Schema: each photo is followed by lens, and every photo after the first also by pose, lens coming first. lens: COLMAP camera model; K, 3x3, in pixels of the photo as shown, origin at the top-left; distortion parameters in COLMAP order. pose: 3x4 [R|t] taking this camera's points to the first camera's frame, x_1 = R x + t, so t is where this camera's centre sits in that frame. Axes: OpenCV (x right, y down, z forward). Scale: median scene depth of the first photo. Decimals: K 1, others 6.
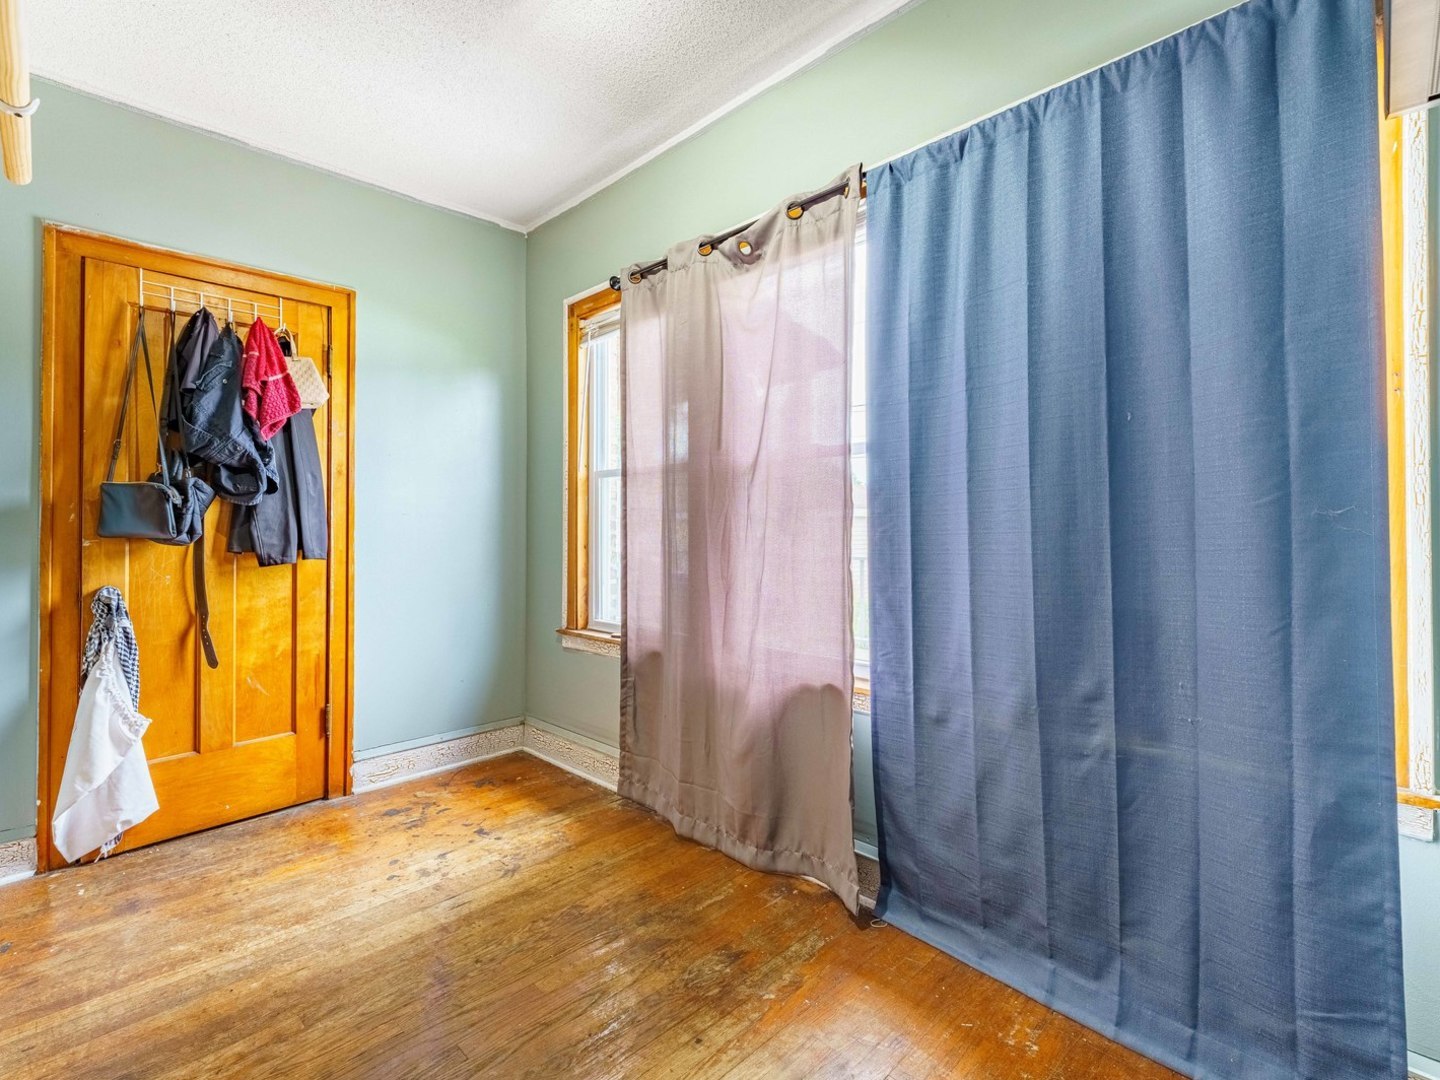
lens RADIAL K [[668.6, 0, 725.3], [0, 668.6, 543.9], [0, 0, 1]] dist [0.001192, -0.000213]
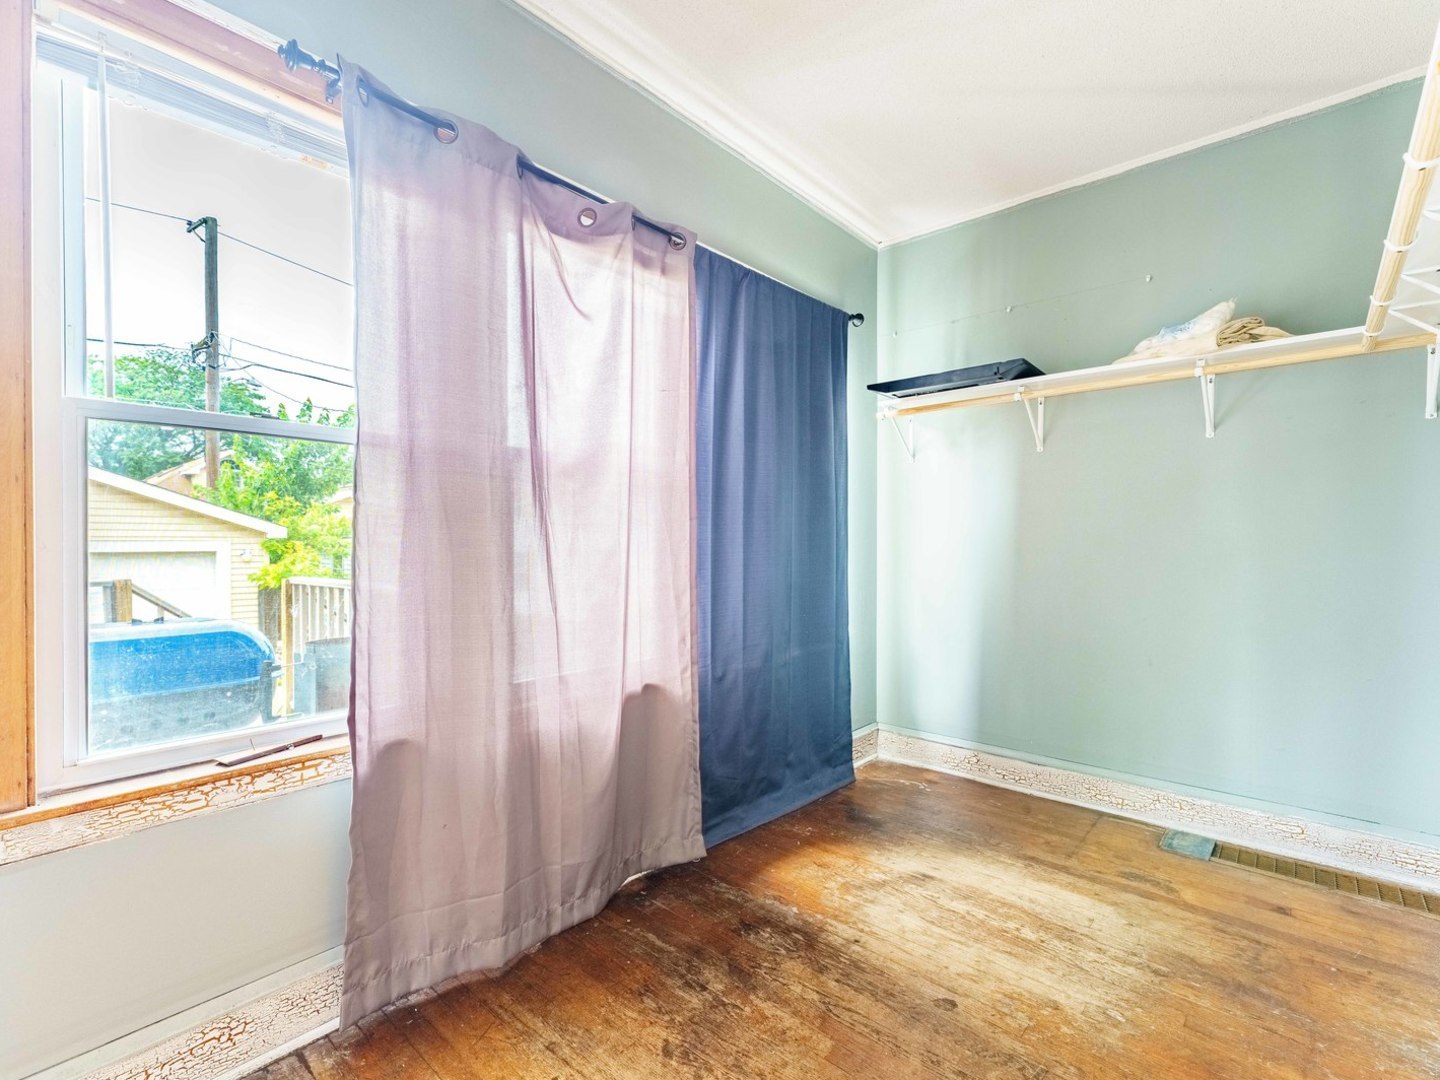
lens RADIAL K [[668.6, 0, 725.3], [0, 668.6, 543.9], [0, 0, 1]] dist [0.001192, -0.000213]
pose [[-0.050639, -0.023900, 0.998431, -0.940361], [0.003034, 0.999705, 0.024084, -0.043217], [-0.998712, 0.004249, -0.050551, 0.946203]]
